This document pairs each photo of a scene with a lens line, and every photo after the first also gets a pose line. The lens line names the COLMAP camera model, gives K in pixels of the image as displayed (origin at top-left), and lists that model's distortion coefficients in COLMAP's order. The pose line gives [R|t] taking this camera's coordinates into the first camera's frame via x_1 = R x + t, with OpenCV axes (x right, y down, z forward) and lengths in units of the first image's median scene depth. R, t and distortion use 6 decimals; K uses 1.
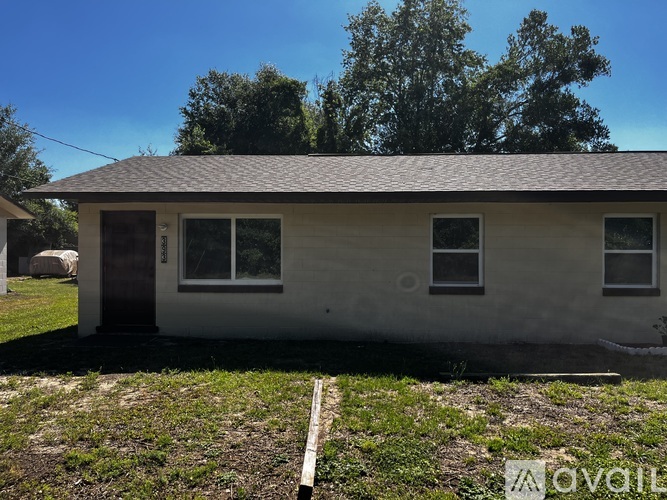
lens RADIAL K [[508.1, 0, 331.4], [0, 508.1, 249.5], [0, 0, 1]] dist [0.038008, -0.019542]
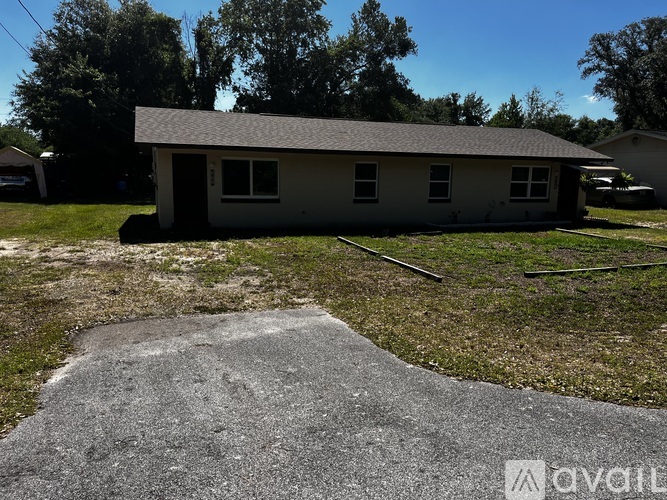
lens RADIAL K [[508.1, 0, 332.1], [0, 508.1, 250.8], [0, 0, 1]] dist [0.038008, -0.019542]
pose [[0.923335, -0.041902, 0.381703, -0.256027], [-0.020260, 0.987328, 0.157394, -0.014651], [-0.383461, -0.153061, 0.910785, -0.312315]]
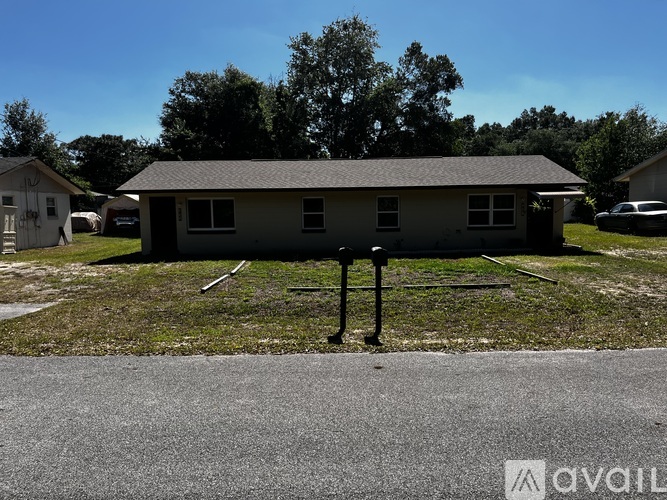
lens RADIAL K [[508.1, 0, 334.0], [0, 508.1, 252.4], [0, 0, 1]] dist [0.038008, -0.019542]
pose [[0.998845, -0.020630, 0.043385, 0.095061], [0.016358, 0.995188, 0.096610, -0.016203], [-0.045169, -0.095788, 0.994376, -0.496941]]
